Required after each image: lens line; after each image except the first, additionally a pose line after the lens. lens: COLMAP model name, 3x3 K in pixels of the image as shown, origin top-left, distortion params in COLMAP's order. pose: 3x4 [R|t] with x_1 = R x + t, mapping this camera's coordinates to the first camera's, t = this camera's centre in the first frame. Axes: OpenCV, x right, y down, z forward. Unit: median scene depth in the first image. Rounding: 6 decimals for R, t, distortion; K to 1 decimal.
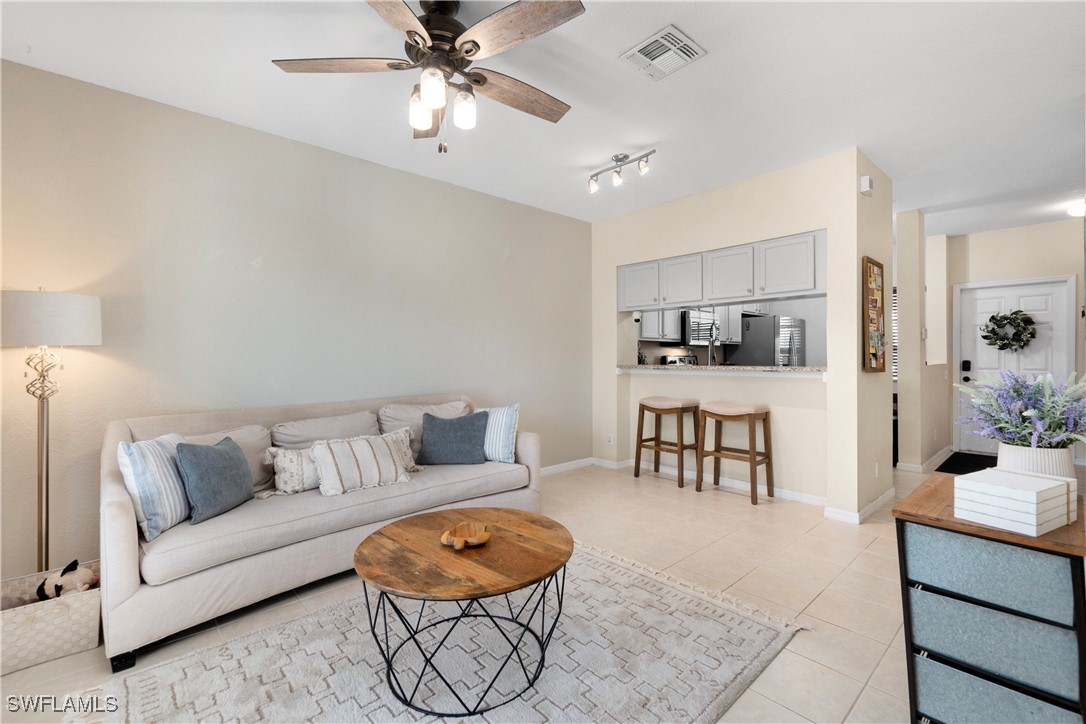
lens RADIAL K [[474.6, 0, 548.2], [0, 474.6, 358.2], [0, 0, 1]] dist [-0.000776, -0.001962]
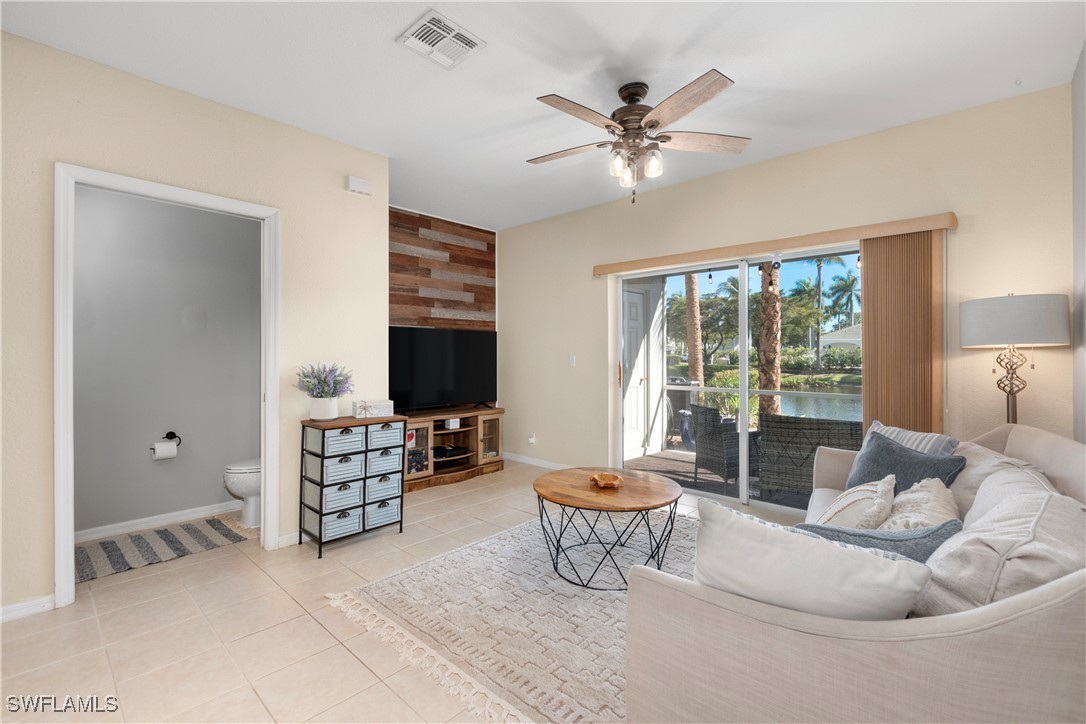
lens RADIAL K [[474.6, 0, 541.9], [0, 474.6, 353.1], [0, 0, 1]] dist [-0.000776, -0.001962]
pose [[-0.996225, 0.002117, -0.086783, 0.108578], [0.002235, 0.999997, -0.001256, -0.011570], [0.086780, -0.001445, -0.996226, 1.972099]]
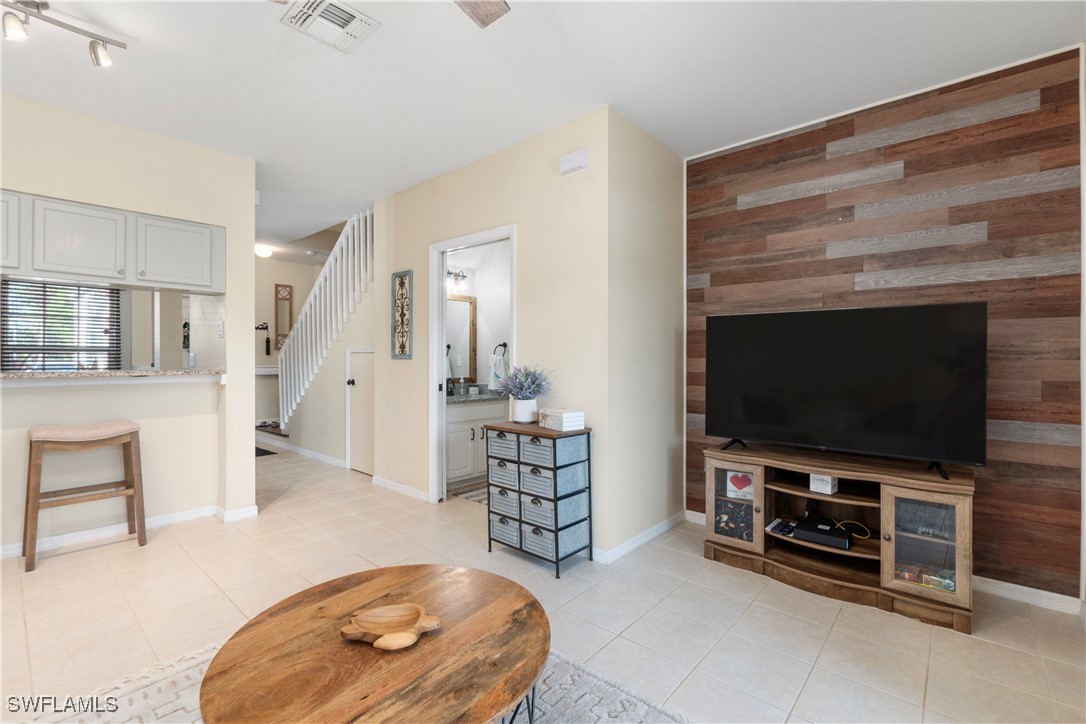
lens RADIAL K [[474.6, 0, 544.6], [0, 474.6, 360.8], [0, 0, 1]] dist [-0.000776, -0.001962]
pose [[-0.109220, -0.004432, 0.994008, -0.703039], [-0.000562, 0.999990, 0.004397, -0.003657], [-0.994017, -0.000079, -0.109221, 0.701564]]
